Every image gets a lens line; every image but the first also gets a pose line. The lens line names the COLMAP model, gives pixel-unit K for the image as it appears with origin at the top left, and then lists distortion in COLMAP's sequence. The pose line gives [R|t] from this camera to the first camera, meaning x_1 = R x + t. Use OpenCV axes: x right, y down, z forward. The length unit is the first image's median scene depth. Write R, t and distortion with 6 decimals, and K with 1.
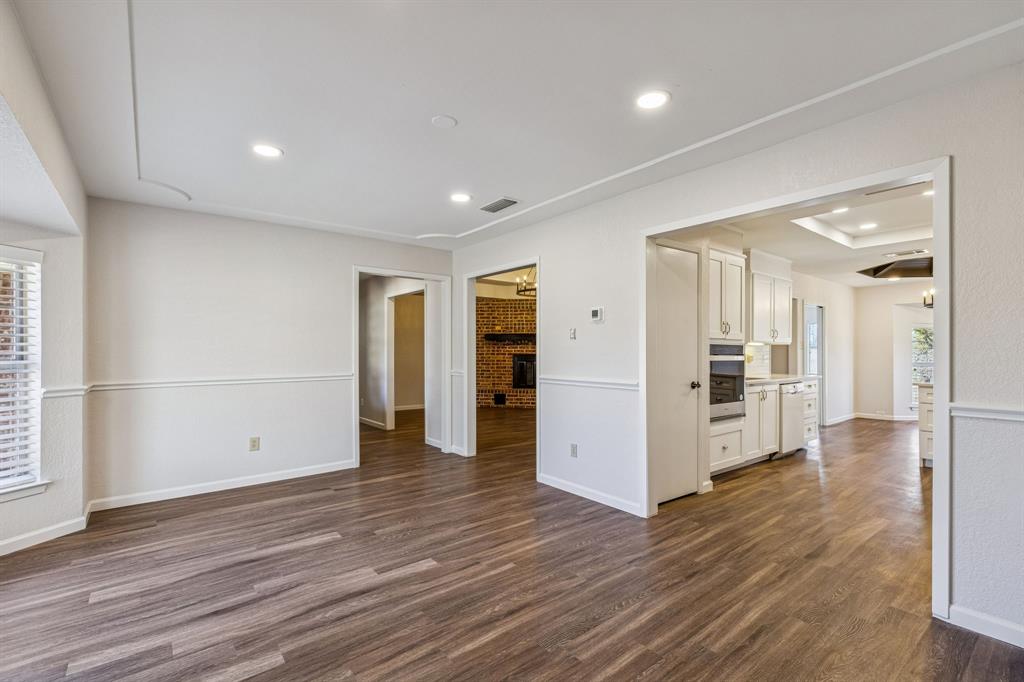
lens RADIAL K [[466.2, 0, 512.5], [0, 466.2, 346.3], [0, 0, 1]] dist [0.009627, -0.001487]
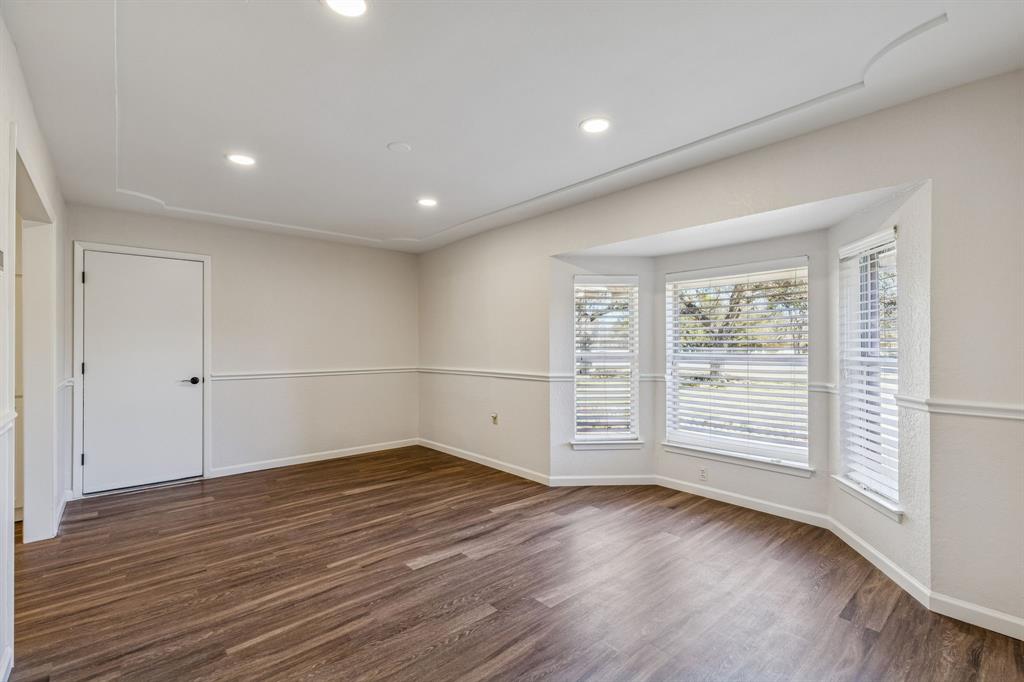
lens RADIAL K [[466.2, 0, 511.2], [0, 466.2, 346.2], [0, 0, 1]] dist [0.009627, -0.001487]
pose [[-0.999034, 0.005299, -0.043628, -0.358413], [0.005791, 0.999921, -0.011160, 0.017570], [0.043566, -0.011402, -0.998986, 2.098459]]
